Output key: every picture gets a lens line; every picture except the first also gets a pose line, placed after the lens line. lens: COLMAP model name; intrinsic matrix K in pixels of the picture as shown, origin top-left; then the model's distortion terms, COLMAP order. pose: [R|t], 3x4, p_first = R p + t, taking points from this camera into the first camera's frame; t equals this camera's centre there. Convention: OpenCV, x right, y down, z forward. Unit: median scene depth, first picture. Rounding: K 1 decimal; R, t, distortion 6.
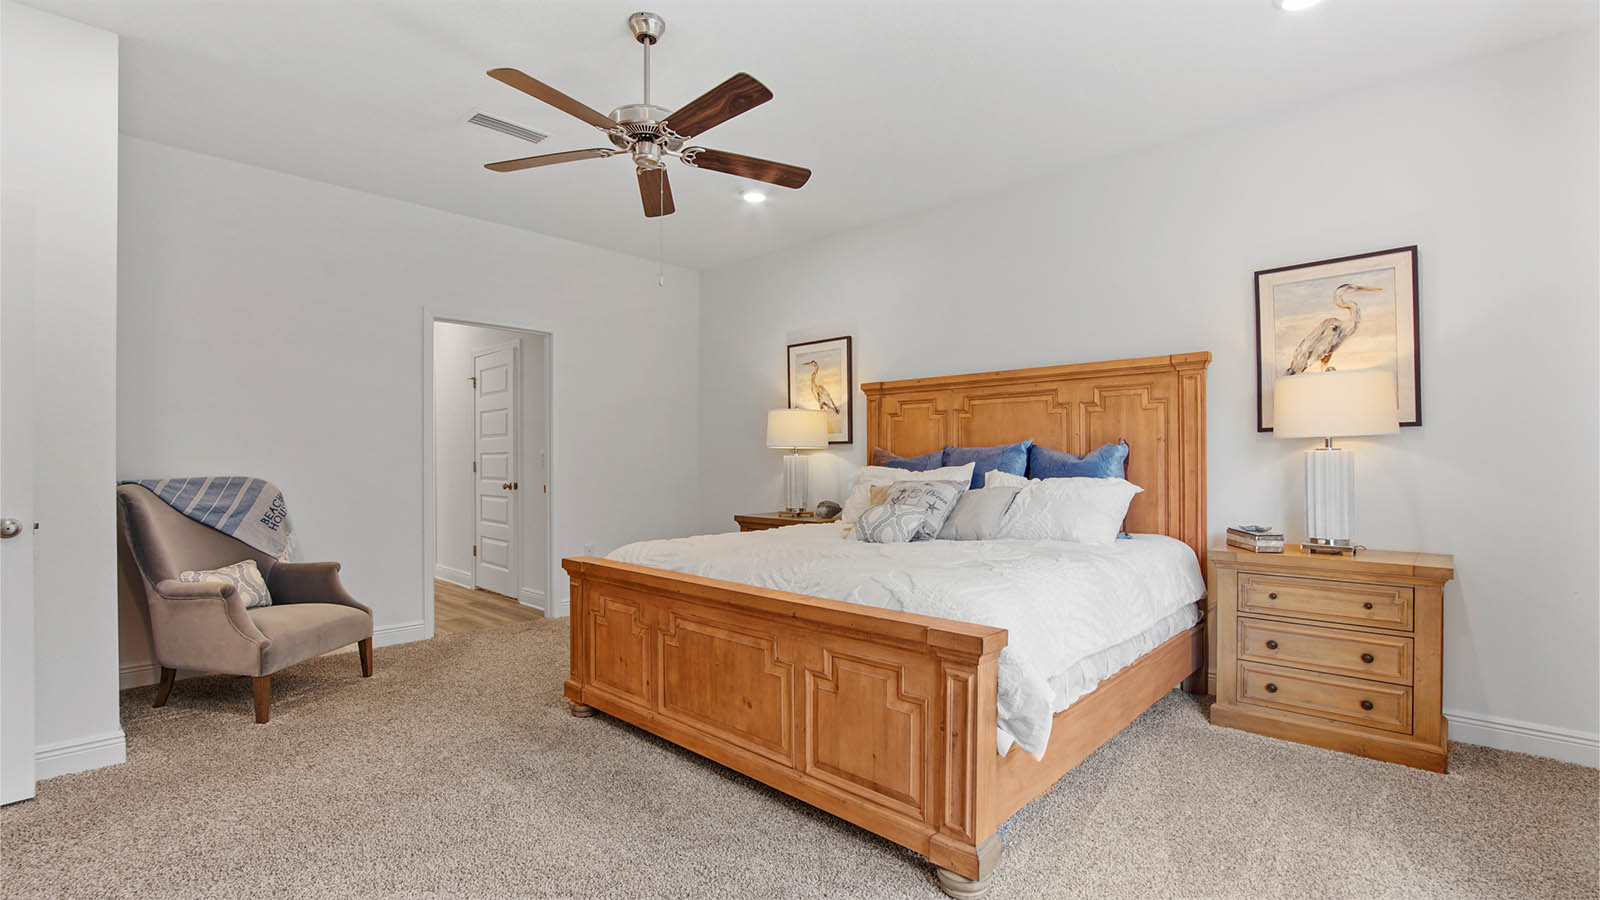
lens RADIAL K [[731.0, 0, 796.6], [0, 731.0, 447.0], [0, 0, 1]] dist [-0.029844, 0.000858]
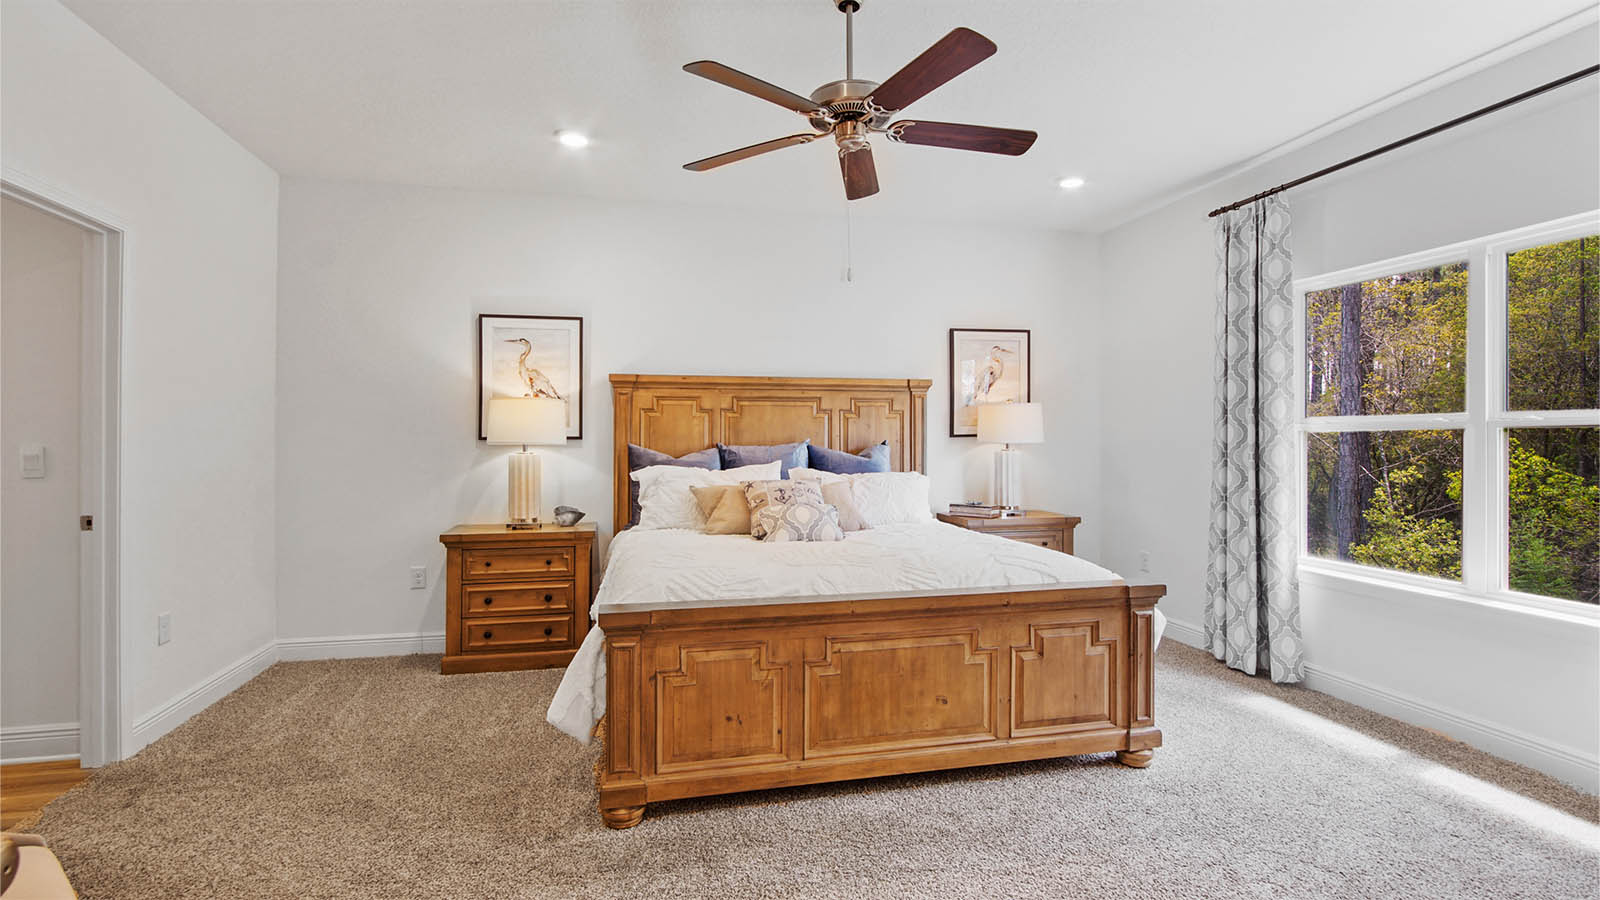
lens RADIAL K [[735.0, 0, 790.7], [0, 735.0, 433.2], [0, 0, 1]] dist [-0.006420, 0.000006]
pose [[0.541689, 0.007976, 0.840541, -0.930512], [-0.014289, 0.999898, -0.000280, -0.026542], [-0.840458, -0.011859, 0.541747, 0.529016]]
